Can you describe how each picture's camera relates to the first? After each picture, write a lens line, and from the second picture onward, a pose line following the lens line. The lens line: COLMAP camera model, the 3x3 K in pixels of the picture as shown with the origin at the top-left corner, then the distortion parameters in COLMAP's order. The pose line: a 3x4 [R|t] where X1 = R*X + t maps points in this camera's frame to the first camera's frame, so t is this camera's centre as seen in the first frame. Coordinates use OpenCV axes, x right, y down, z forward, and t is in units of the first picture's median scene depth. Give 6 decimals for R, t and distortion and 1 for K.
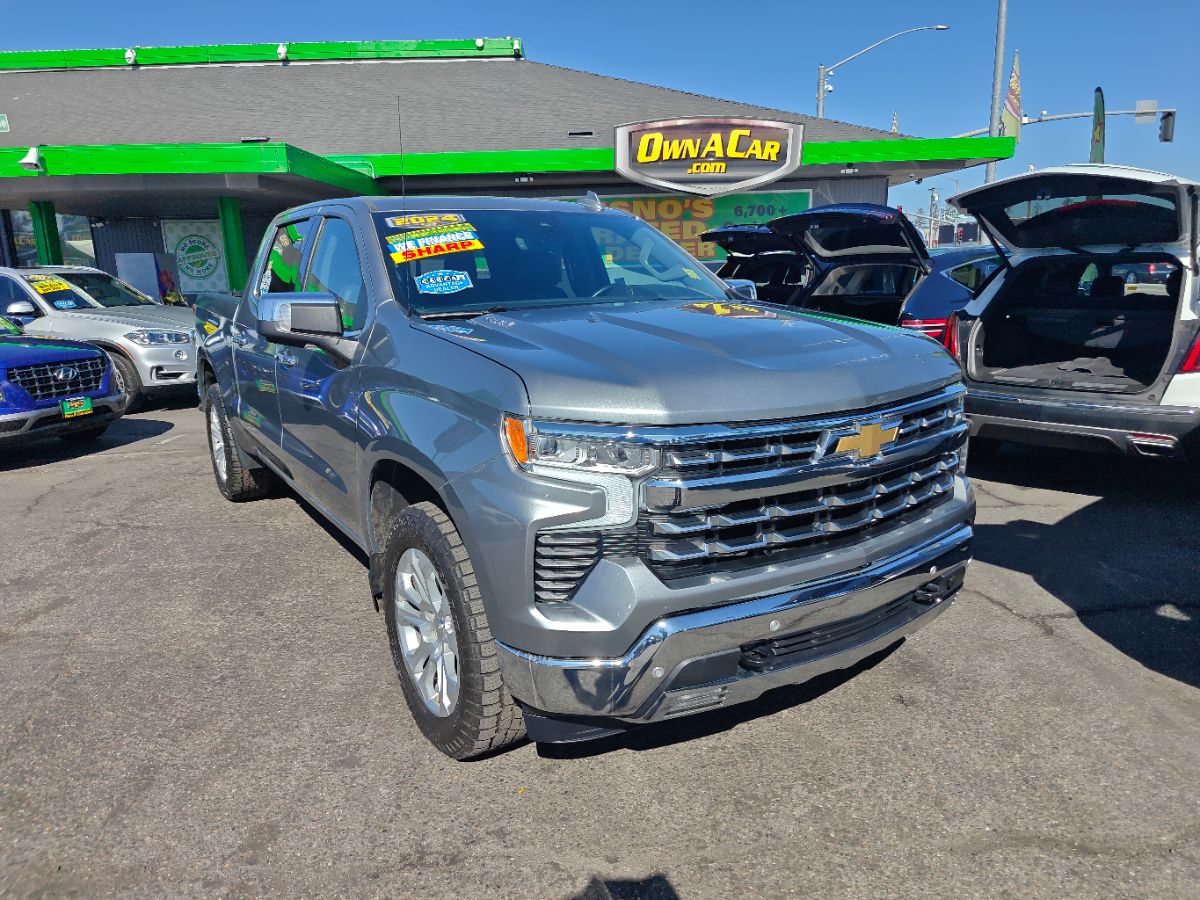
lens RADIAL K [[800.4, 0, 600.0], [0, 800.4, 450.0], [0, 0, 1]] dist [0.053230, -0.057335]
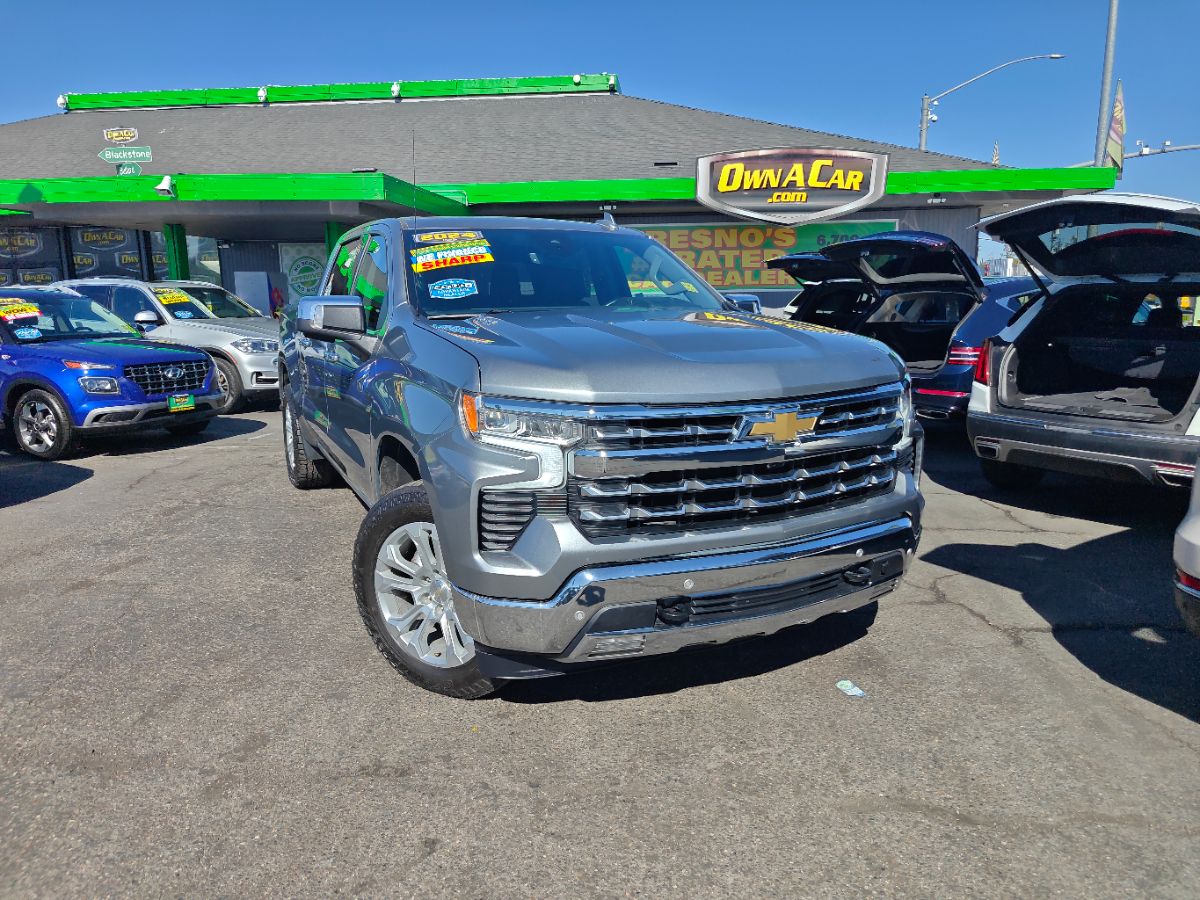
lens RADIAL K [[809.4, 0, 596.4], [0, 809.4, 451.0], [0, 0, 1]] dist [0.054113, -0.061368]
pose [[0.990470, 0.045624, -0.129956, 0.091385], [-0.050338, 0.998180, -0.033218, 0.026831], [0.128204, 0.039444, 0.990963, -0.060484]]
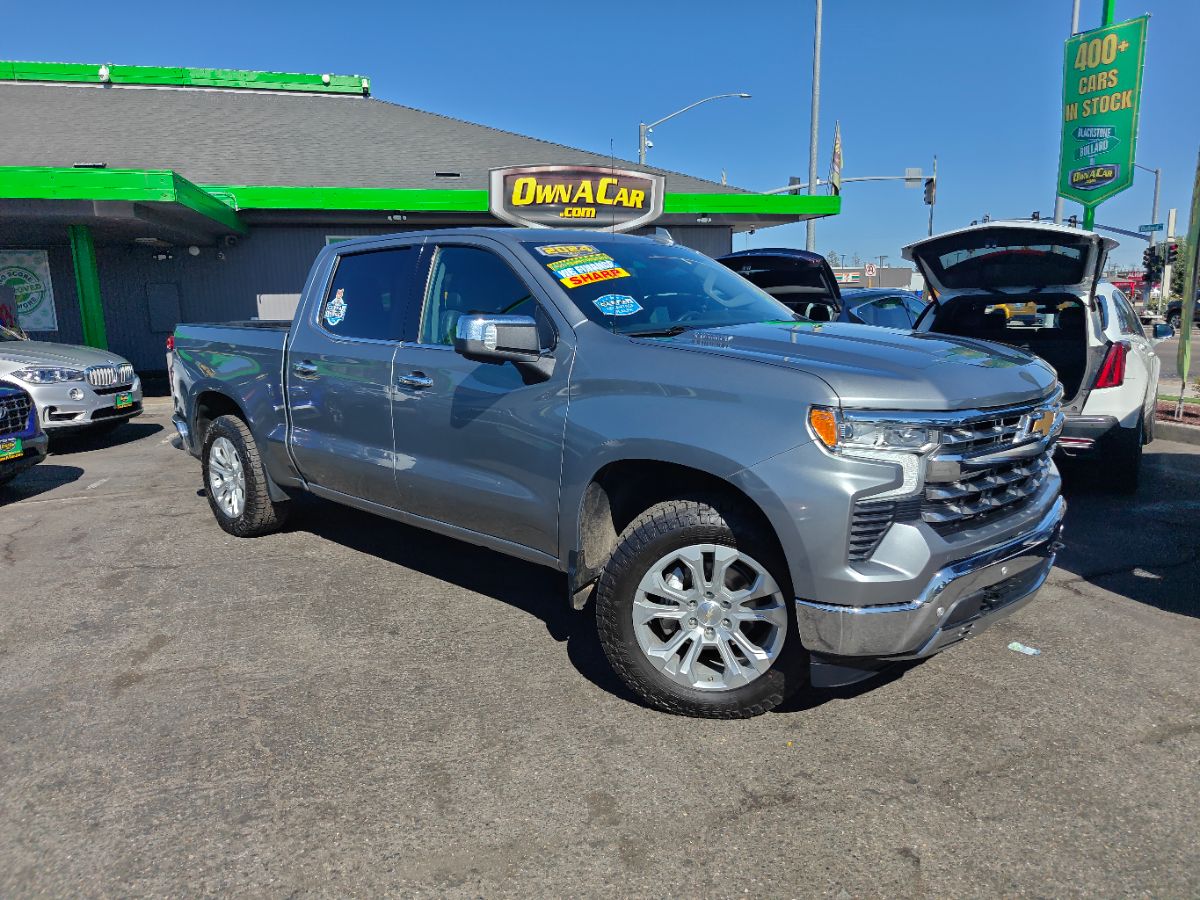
lens RADIAL K [[828.0, 0, 562.9], [0, 828.0, 449.1], [0, 0, 1]] dist [0.042932, -0.050648]
pose [[0.974516, -0.028354, 0.222519, -0.284920], [0.041462, 0.997655, -0.054459, 0.026521], [-0.220453, 0.062297, 0.973406, -0.045938]]
